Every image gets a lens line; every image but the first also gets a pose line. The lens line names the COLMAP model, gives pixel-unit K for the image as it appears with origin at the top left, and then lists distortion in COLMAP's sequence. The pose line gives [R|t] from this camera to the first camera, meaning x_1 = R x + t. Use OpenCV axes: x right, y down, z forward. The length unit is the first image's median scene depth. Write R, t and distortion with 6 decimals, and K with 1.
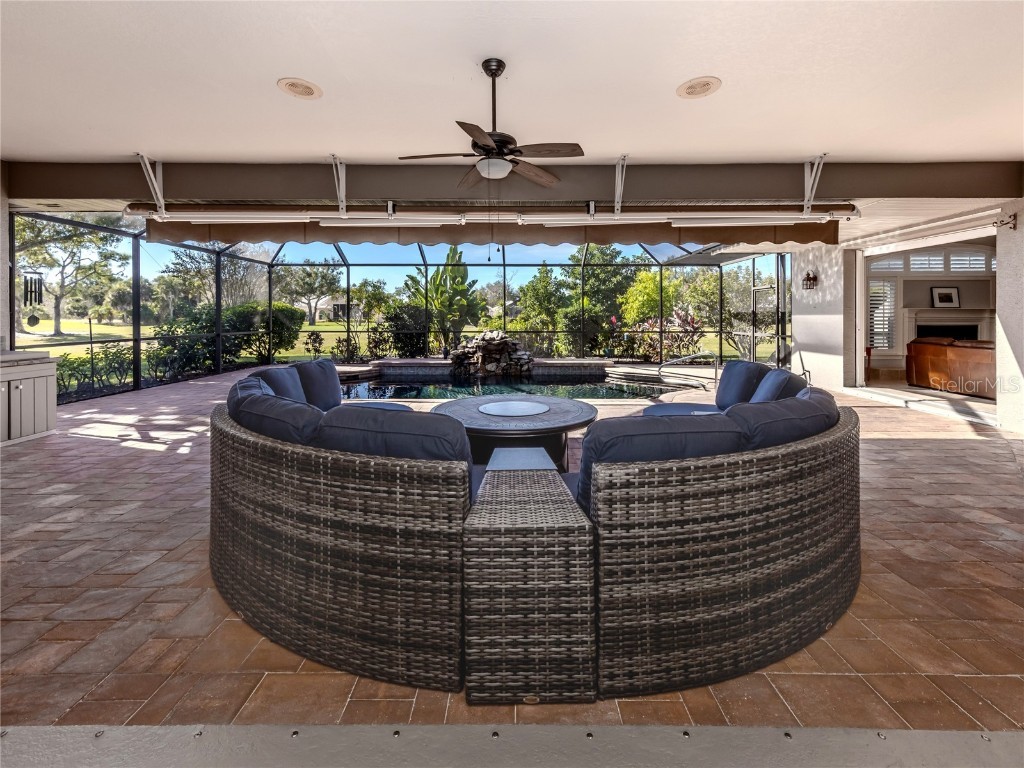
lens RADIAL K [[404.5, 0, 516.1], [0, 404.5, 318.1], [0, 0, 1]] dist [0.011170, -0.000083]
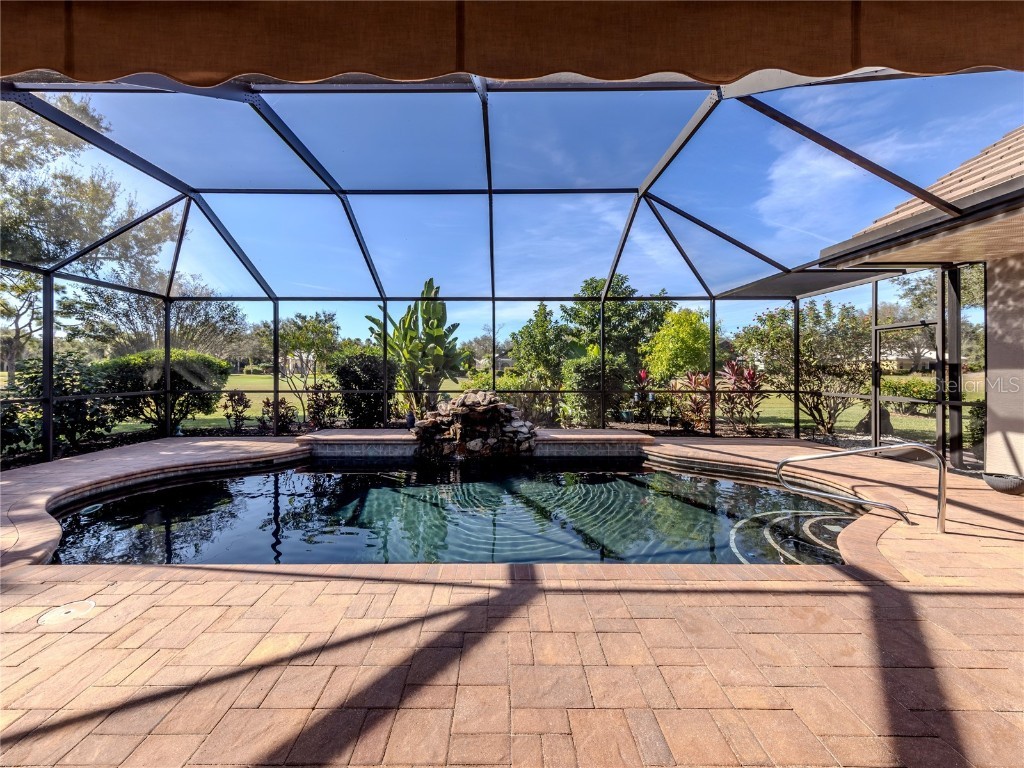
lens RADIAL K [[363.0, 0, 508.1], [0, 363.0, 369.5], [0, 0, 1]] dist [0.000495, 0.000016]
pose [[0.999849, -0.000815, 0.017345, -0.014392], [0.000853, 0.999997, -0.002160, -0.004158], [-0.017343, 0.002174, 0.999847, 0.354005]]
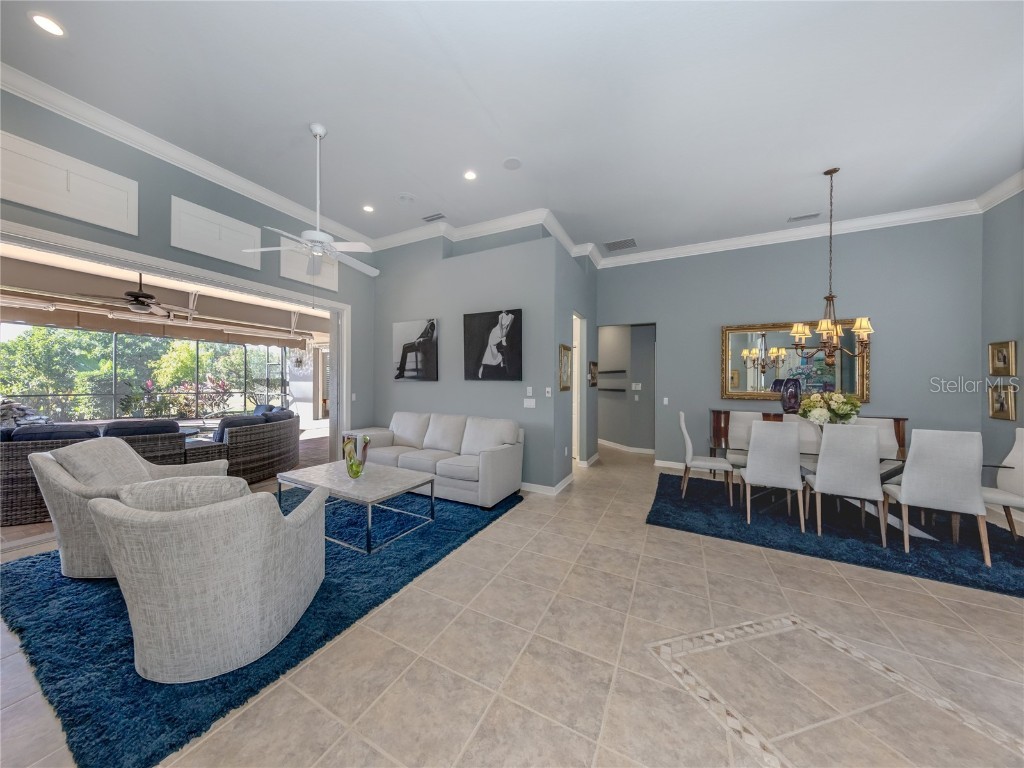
lens RADIAL K [[379.4, 0, 450.3], [0, 379.4, 390.0], [0, 0, 1]] dist [0.009458, -0.000174]
pose [[0.558628, -0.008872, 0.829371, -0.173234], [-0.012339, 0.999743, 0.019006, -0.007662], [-0.829327, -0.020851, 0.558375, -0.292343]]
